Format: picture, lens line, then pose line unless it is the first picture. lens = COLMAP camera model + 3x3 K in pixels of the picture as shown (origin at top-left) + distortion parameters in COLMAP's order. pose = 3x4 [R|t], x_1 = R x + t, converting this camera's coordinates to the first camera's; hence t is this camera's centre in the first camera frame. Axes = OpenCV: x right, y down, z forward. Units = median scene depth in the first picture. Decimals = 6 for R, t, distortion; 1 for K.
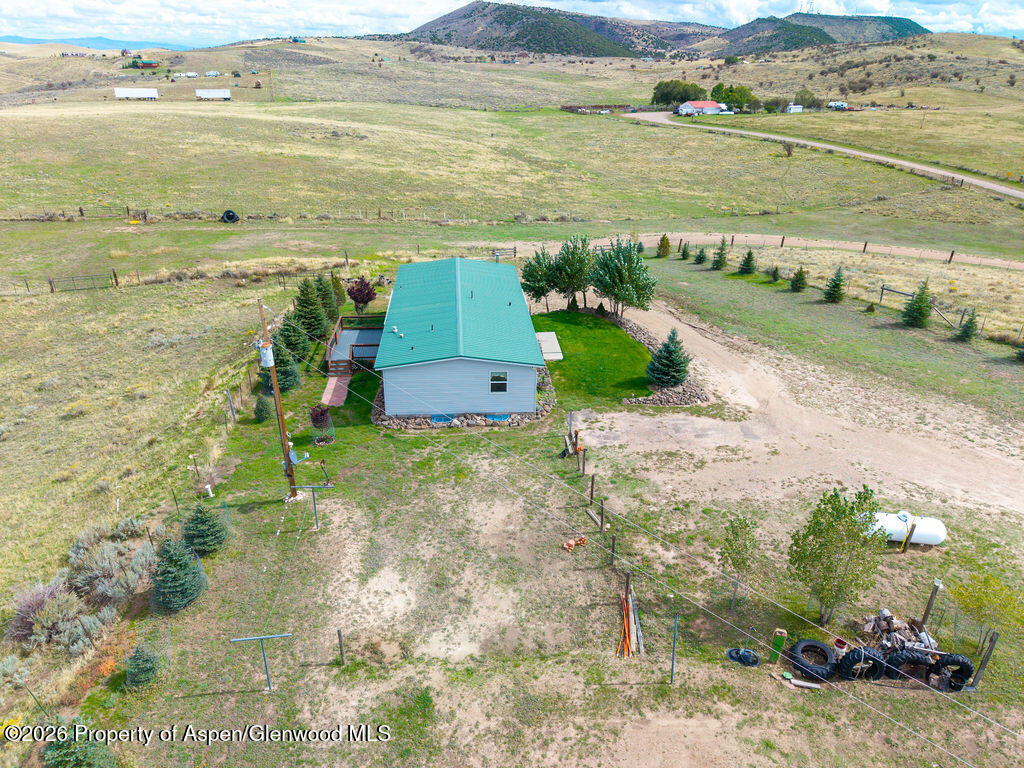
lens RADIAL K [[692.2, 0, 509.1], [0, 692.2, 379.9], [0, 0, 1]] dist [0.005120, -0.003142]
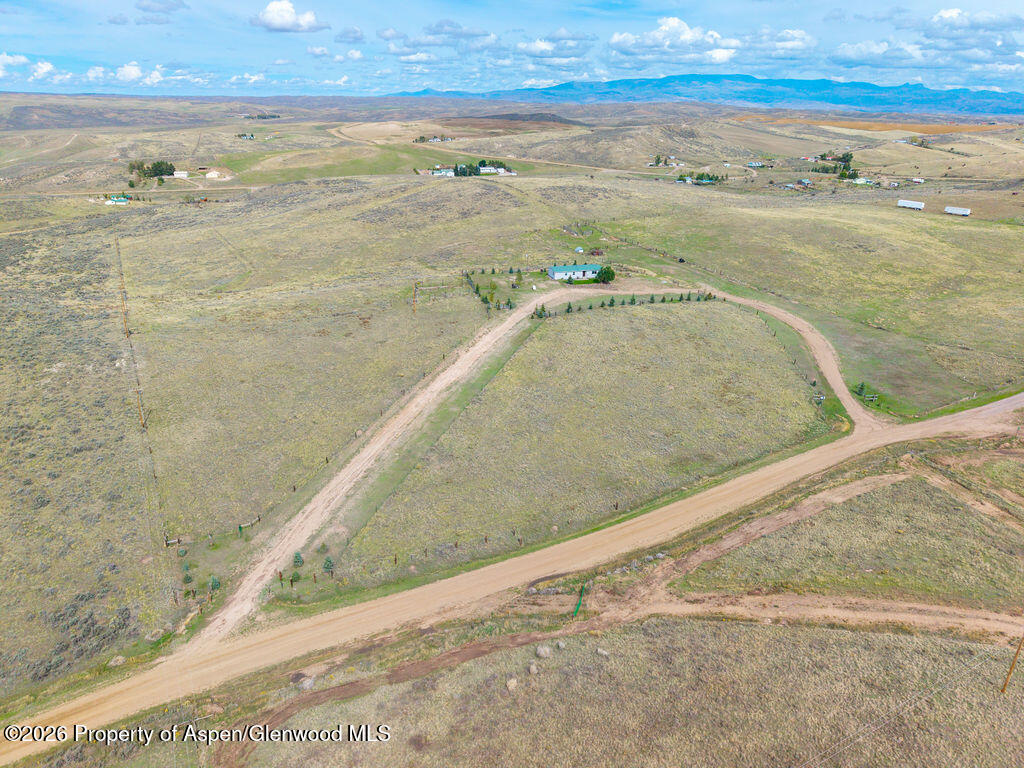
lens RADIAL K [[686.9, 0, 508.1], [0, 686.9, 379.2], [0, 0, 1]] dist [0.015301, -0.010150]
pose [[0.176911, 0.355260, -0.917874, 2.294299], [-0.419773, 0.870745, 0.256112, -0.224158], [0.890221, 0.339990, 0.303173, -0.398676]]
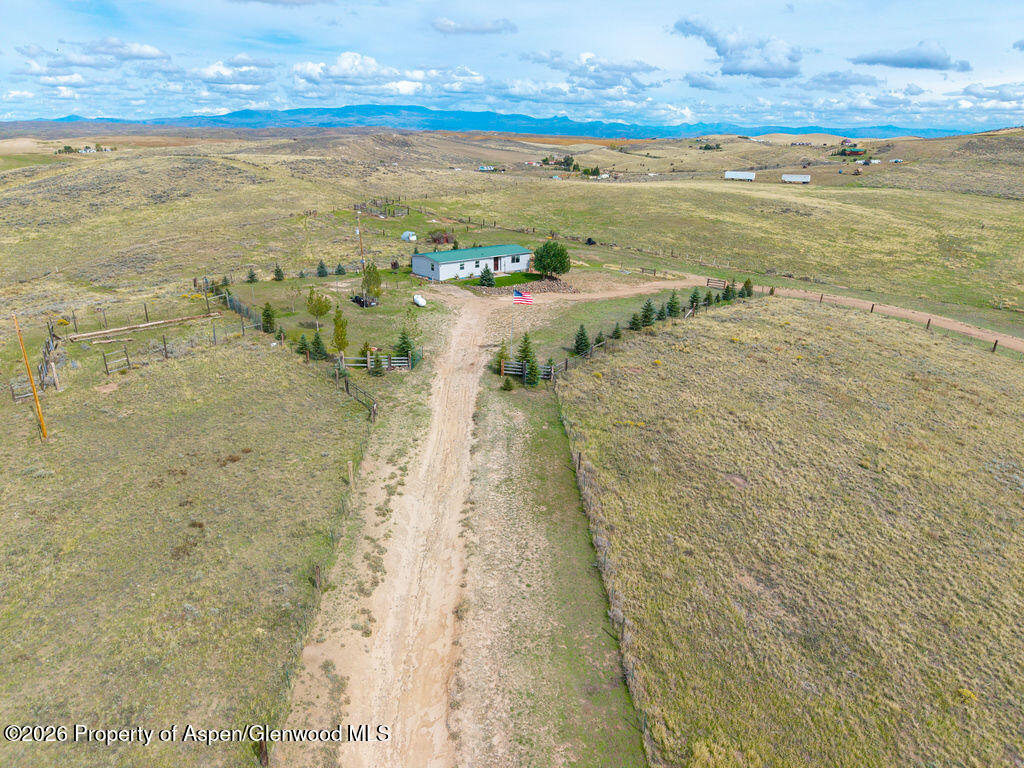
lens RADIAL K [[686.9, 0, 508.1], [0, 686.9, 379.2], [0, 0, 1]] dist [0.015301, -0.010150]
pose [[0.567887, 0.266351, -0.778820, 0.895805], [-0.347783, 0.935231, 0.066251, 0.049664], [0.746023, 0.233237, 0.623738, -0.169927]]
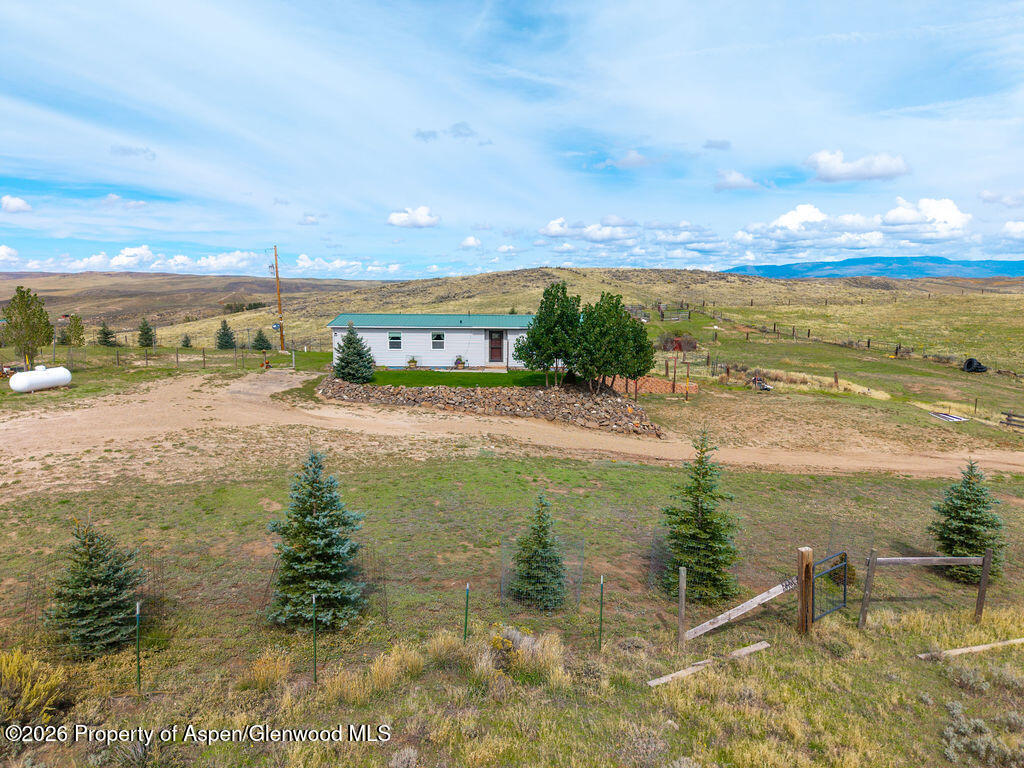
lens RADIAL K [[686.9, 0, 508.1], [0, 686.9, 379.2], [0, 0, 1]] dist [0.015301, -0.010150]
pose [[-0.067151, 0.119828, -0.990521, 0.463976], [-0.423490, 0.895475, 0.137039, -0.088138], [0.903408, 0.428678, -0.009386, 0.463878]]
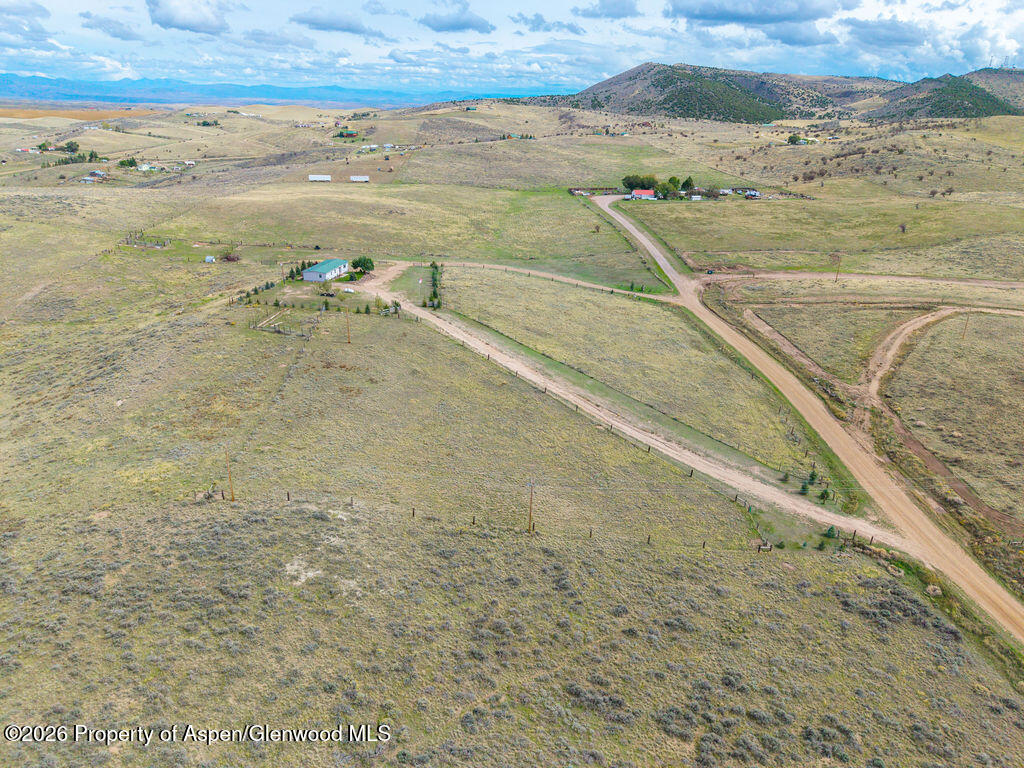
lens RADIAL K [[686.9, 0, 508.1], [0, 686.9, 379.2], [0, 0, 1]] dist [0.015301, -0.010150]
pose [[0.966596, 0.096753, -0.237341, 1.110127], [-0.109311, 0.993190, -0.040302, 0.346257], [0.231825, 0.064900, 0.970590, -1.601553]]
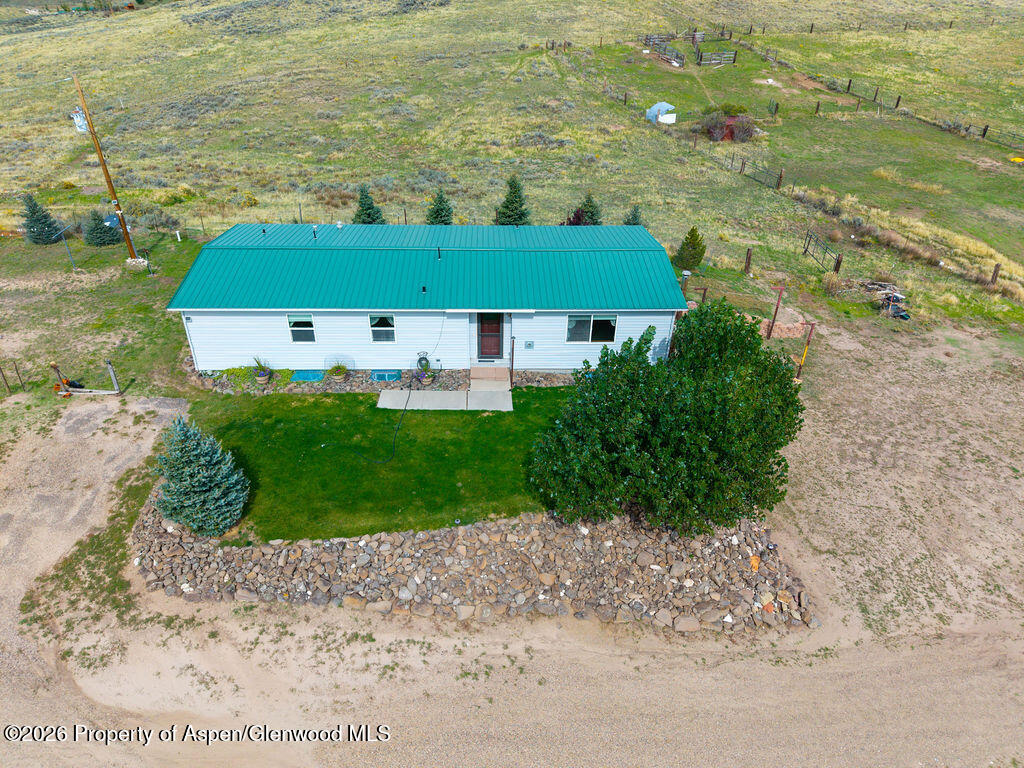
lens RADIAL K [[686.9, 0, 508.1], [0, 686.9, 379.2], [0, 0, 1]] dist [0.015301, -0.010150]
pose [[-0.043667, 0.522857, -0.851301, 0.227133], [-0.435615, 0.756879, 0.487210, -0.154924], [0.899073, 0.392114, 0.194714, 0.405704]]
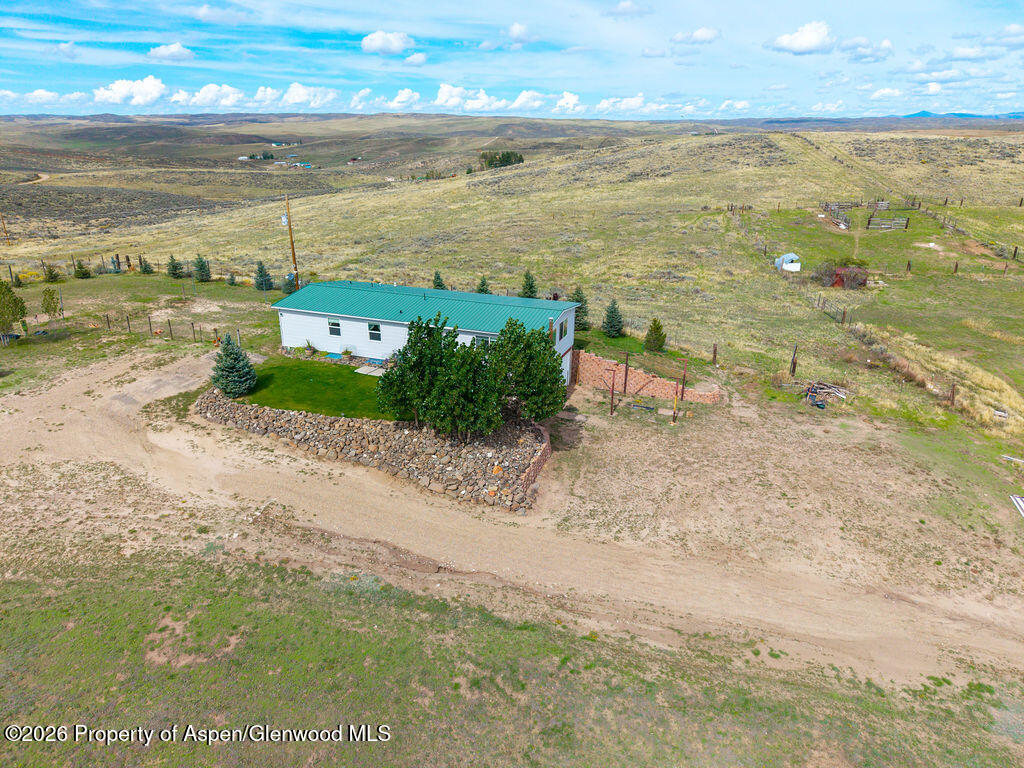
lens RADIAL K [[686.9, 0, 508.1], [0, 686.9, 379.2], [0, 0, 1]] dist [0.015301, -0.010150]
pose [[-0.427841, 0.297226, -0.853586, 0.339449], [-0.391410, 0.790316, 0.471380, -0.234583], [0.814709, 0.535778, -0.221792, 0.580648]]
